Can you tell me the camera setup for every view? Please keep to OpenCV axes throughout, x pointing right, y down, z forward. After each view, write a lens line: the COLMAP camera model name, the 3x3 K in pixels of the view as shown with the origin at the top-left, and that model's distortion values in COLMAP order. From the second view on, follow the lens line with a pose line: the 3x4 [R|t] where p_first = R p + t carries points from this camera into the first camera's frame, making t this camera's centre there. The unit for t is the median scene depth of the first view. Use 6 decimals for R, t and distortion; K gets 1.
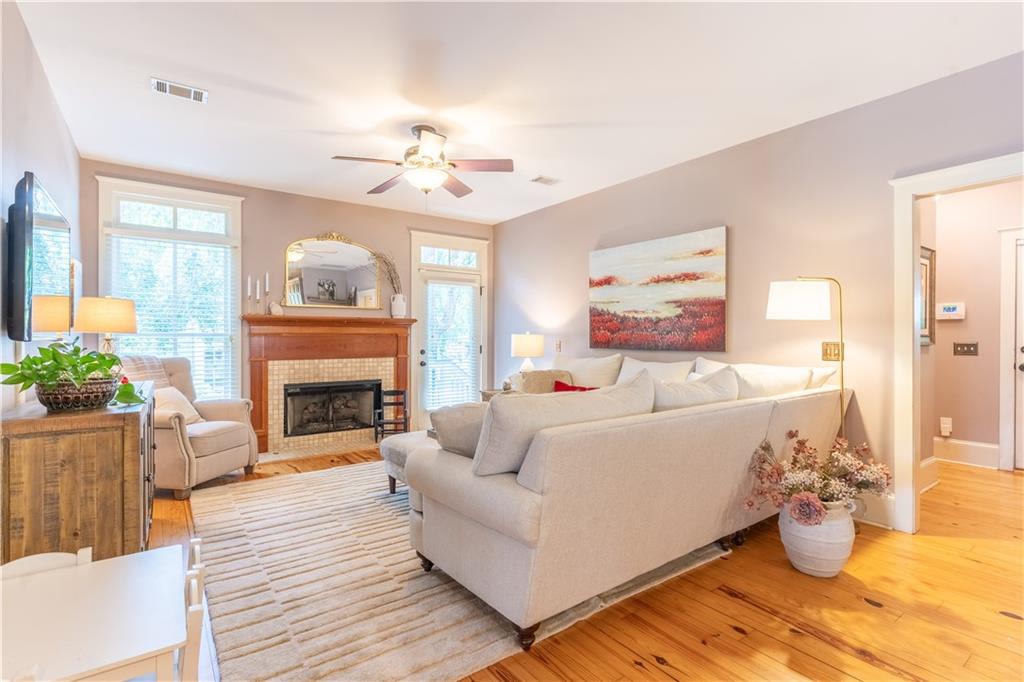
lens RADIAL K [[490.0, 0, 512.0], [0, 490.0, 341.0], [0, 0, 1]] dist [-0.002968, -0.001334]
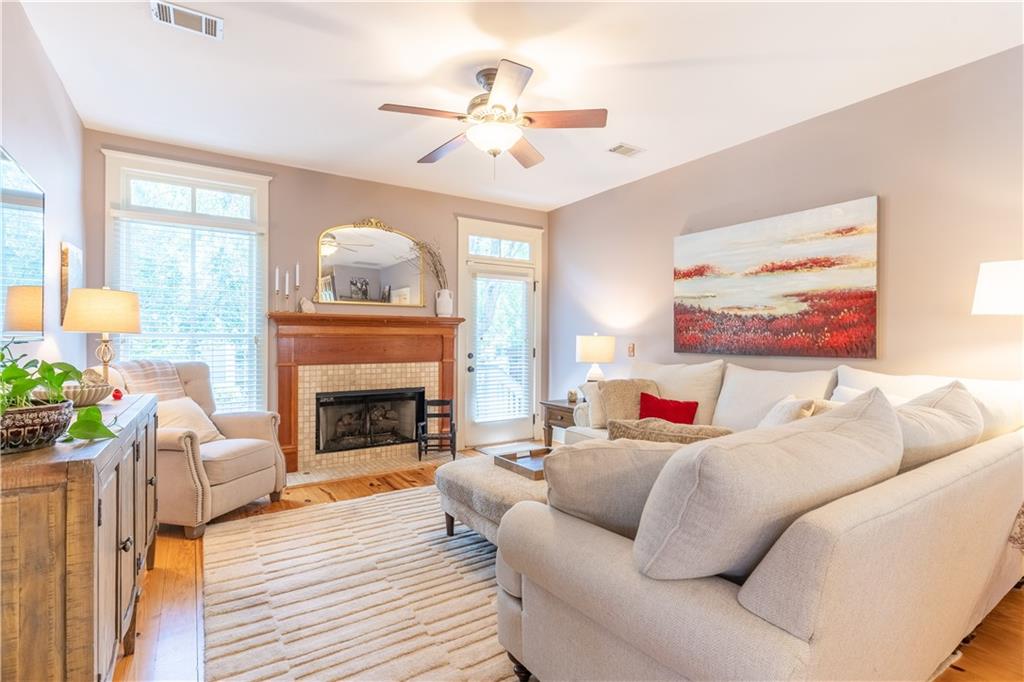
lens RADIAL K [[490.0, 0, 512.0], [0, 490.0, 341.0], [0, 0, 1]] dist [-0.002968, -0.001334]
pose [[0.998667, 0.002056, -0.051566, -0.088943], [-0.002241, 0.999991, -0.003545, -0.001406], [0.051558, 0.003656, 0.998663, 0.180710]]
